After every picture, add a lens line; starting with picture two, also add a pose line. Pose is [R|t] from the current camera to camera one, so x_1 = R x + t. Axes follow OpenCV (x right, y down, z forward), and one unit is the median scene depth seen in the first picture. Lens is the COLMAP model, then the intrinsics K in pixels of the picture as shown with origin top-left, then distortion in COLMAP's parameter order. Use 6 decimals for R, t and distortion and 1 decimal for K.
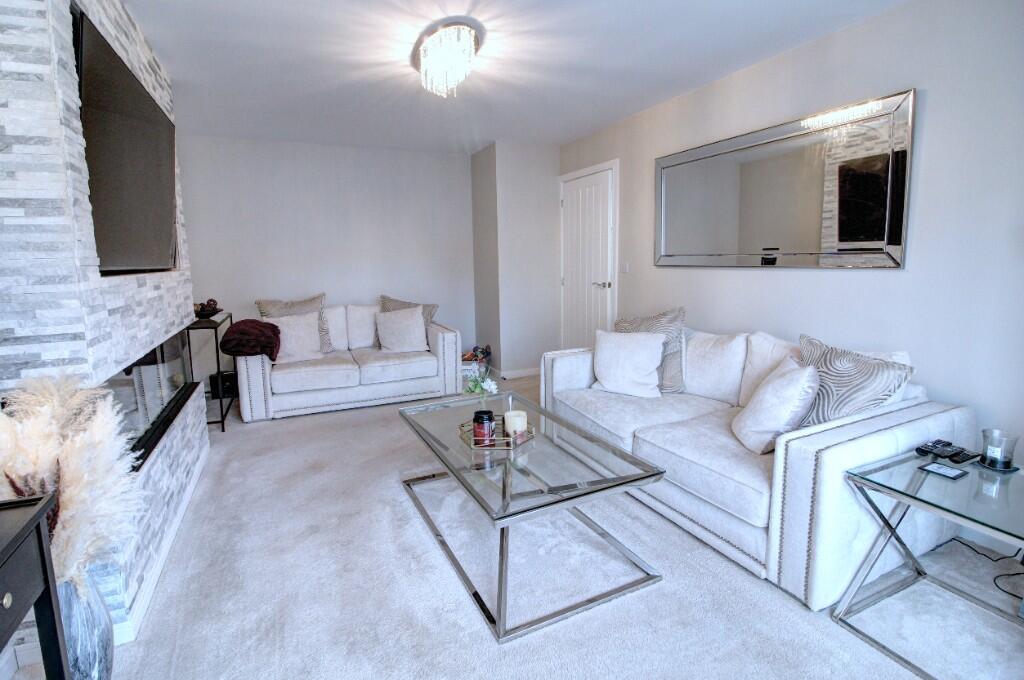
lens RADIAL K [[490.2, 0, 504.8], [0, 490.2, 332.3], [0, 0, 1]] dist [-0.004570, -0.010704]
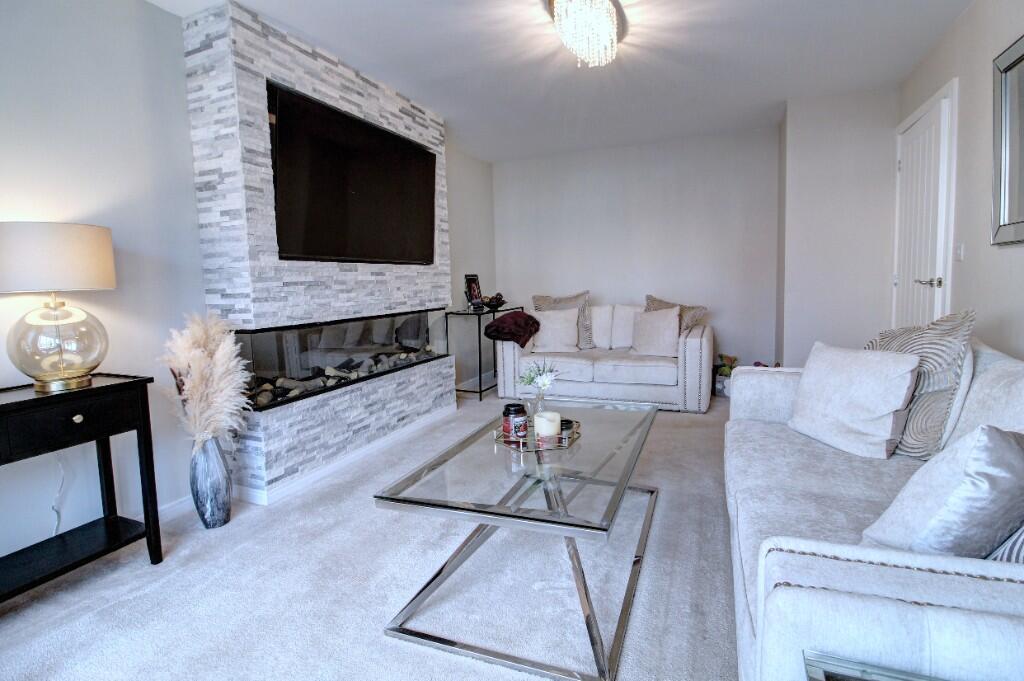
lens RADIAL K [[490.2, 0, 509.9], [0, 490.2, 331.6], [0, 0, 1]] dist [-0.004570, -0.010704]
pose [[0.683072, 0.072626, -0.726731, 0.408557], [-0.092845, 0.995605, 0.012229, 0.012672], [0.724426, 0.059120, 0.686813, 0.253087]]
